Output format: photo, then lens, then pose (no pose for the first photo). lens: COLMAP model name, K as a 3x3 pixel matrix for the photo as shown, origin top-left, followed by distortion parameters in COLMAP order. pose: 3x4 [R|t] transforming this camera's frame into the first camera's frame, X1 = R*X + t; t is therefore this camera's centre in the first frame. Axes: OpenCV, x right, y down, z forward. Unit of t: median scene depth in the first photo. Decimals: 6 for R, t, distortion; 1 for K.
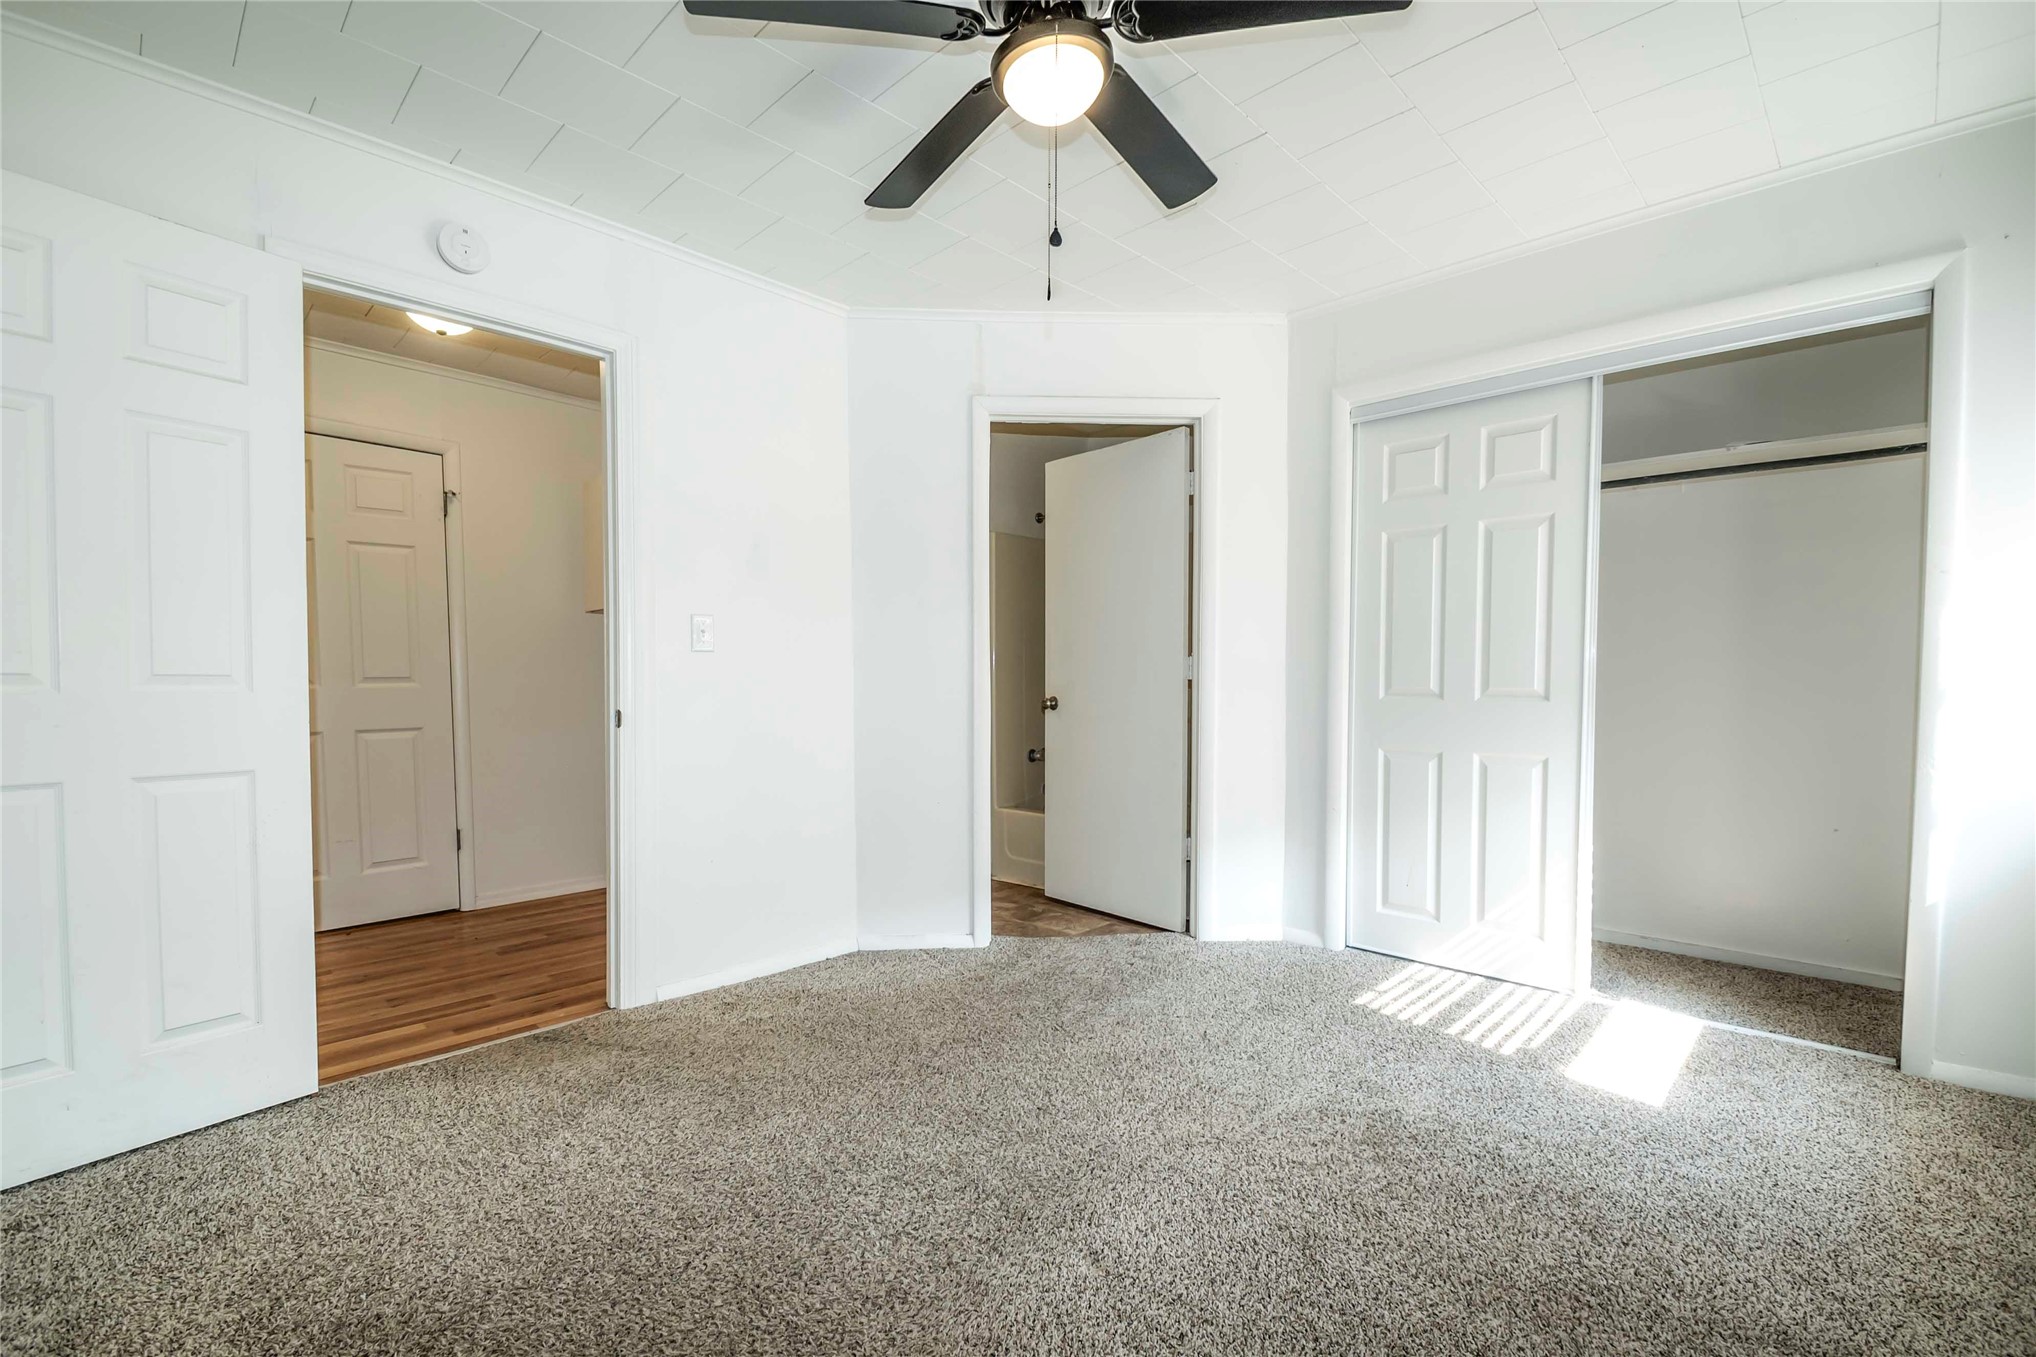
lens RADIAL K [[899.0, 0, 1019.0], [0, 899.0, 716.2], [0, 0, 1]] dist [0.001613, -0.000206]
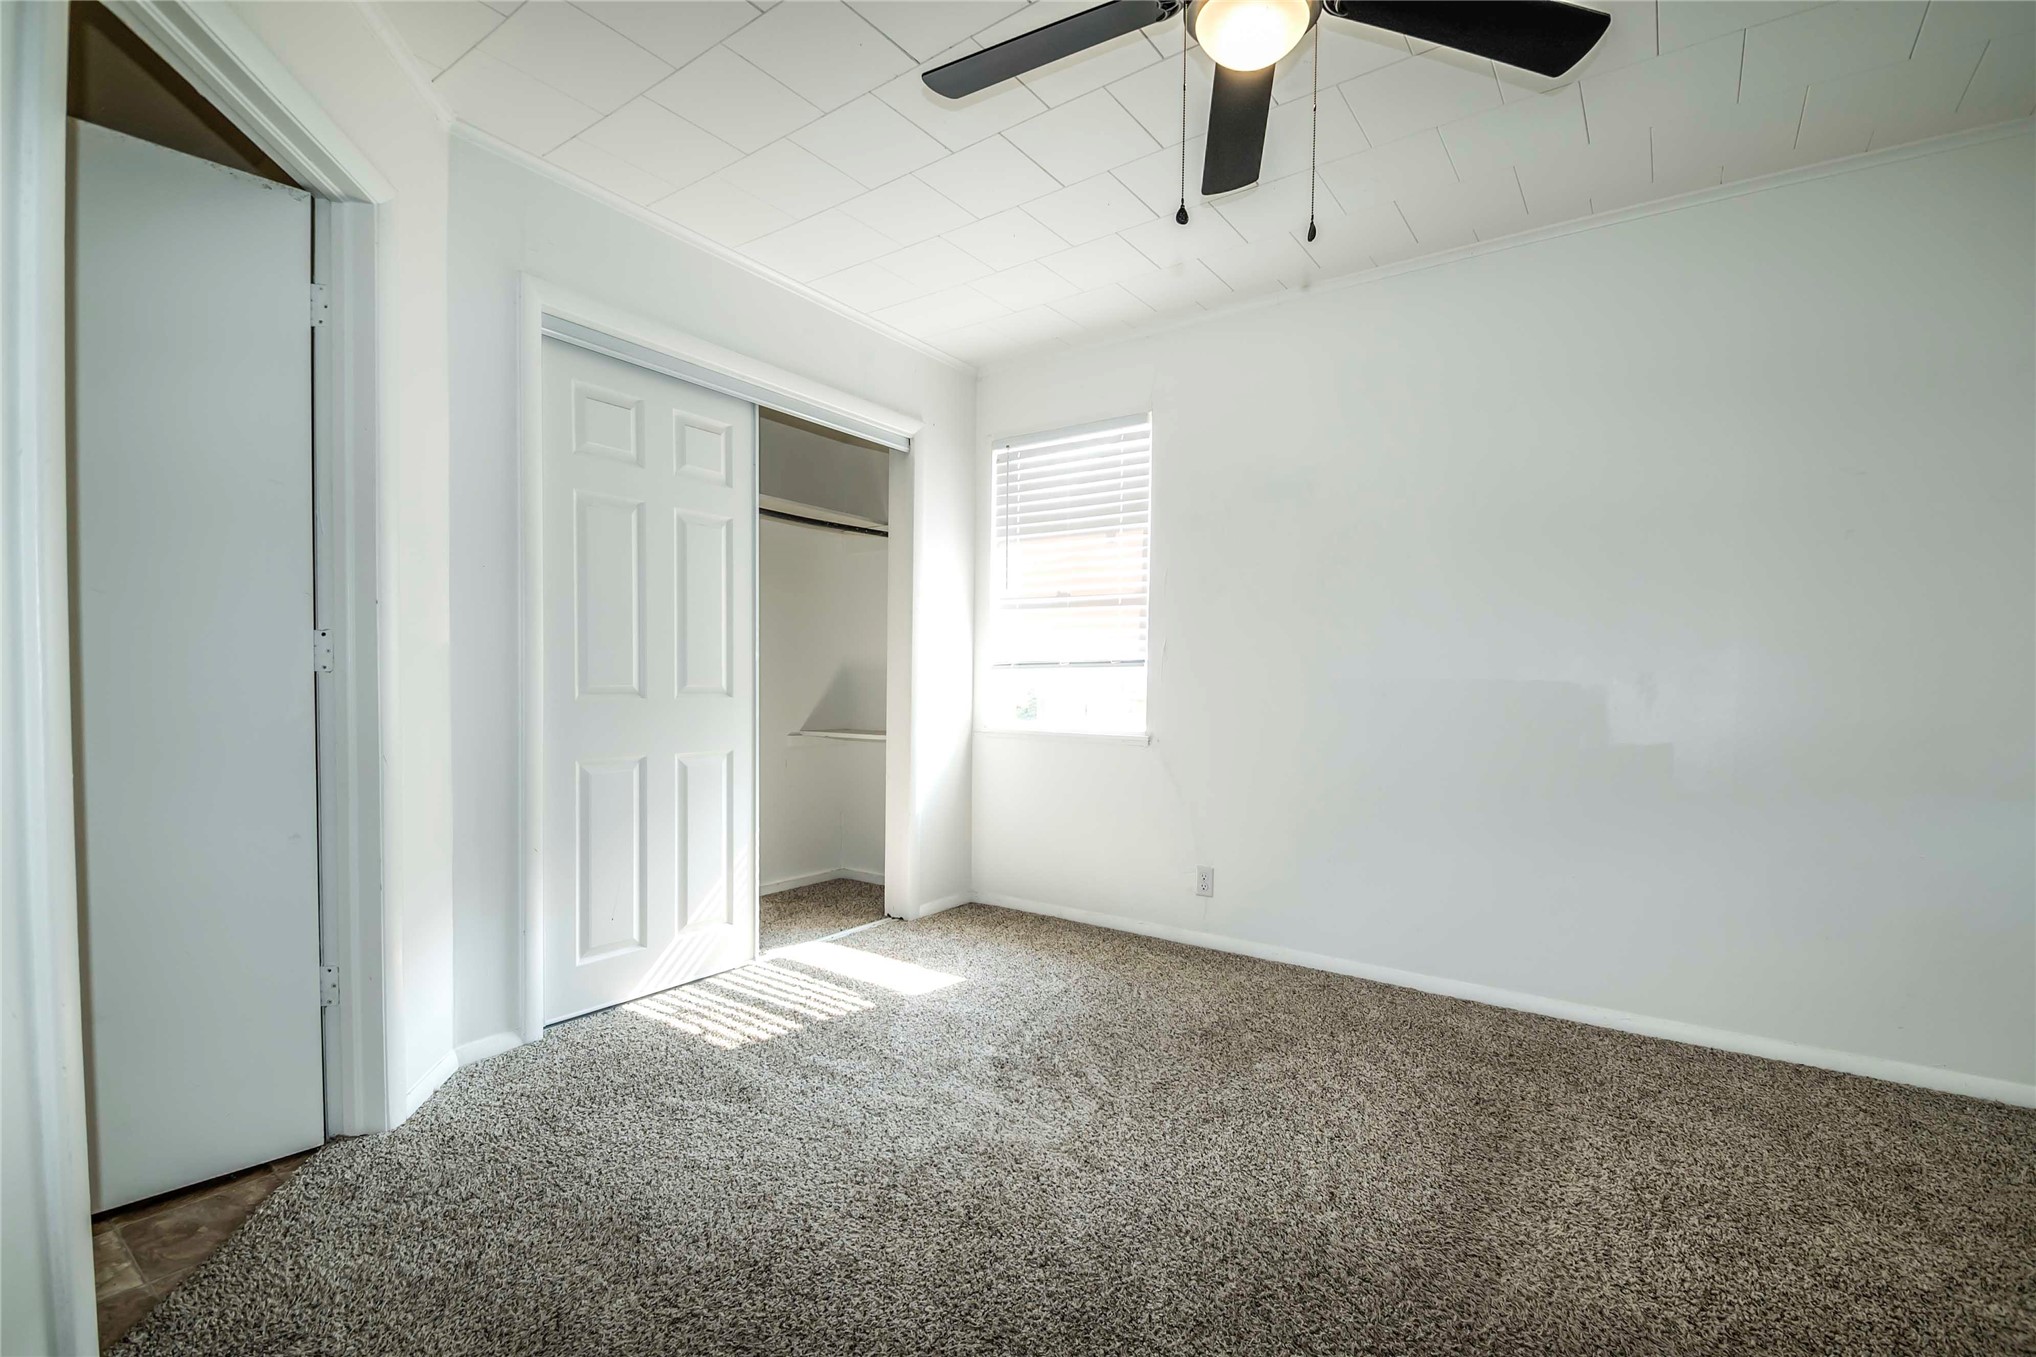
lens RADIAL K [[899.0, 0, 1019.0], [0, 899.0, 716.2], [0, 0, 1]] dist [0.001613, -0.000206]
pose [[-0.148369, -0.040230, 0.988113, -0.499544], [0.037613, 0.998220, 0.046289, -0.029420], [-0.988217, 0.044034, -0.146591, 0.818444]]
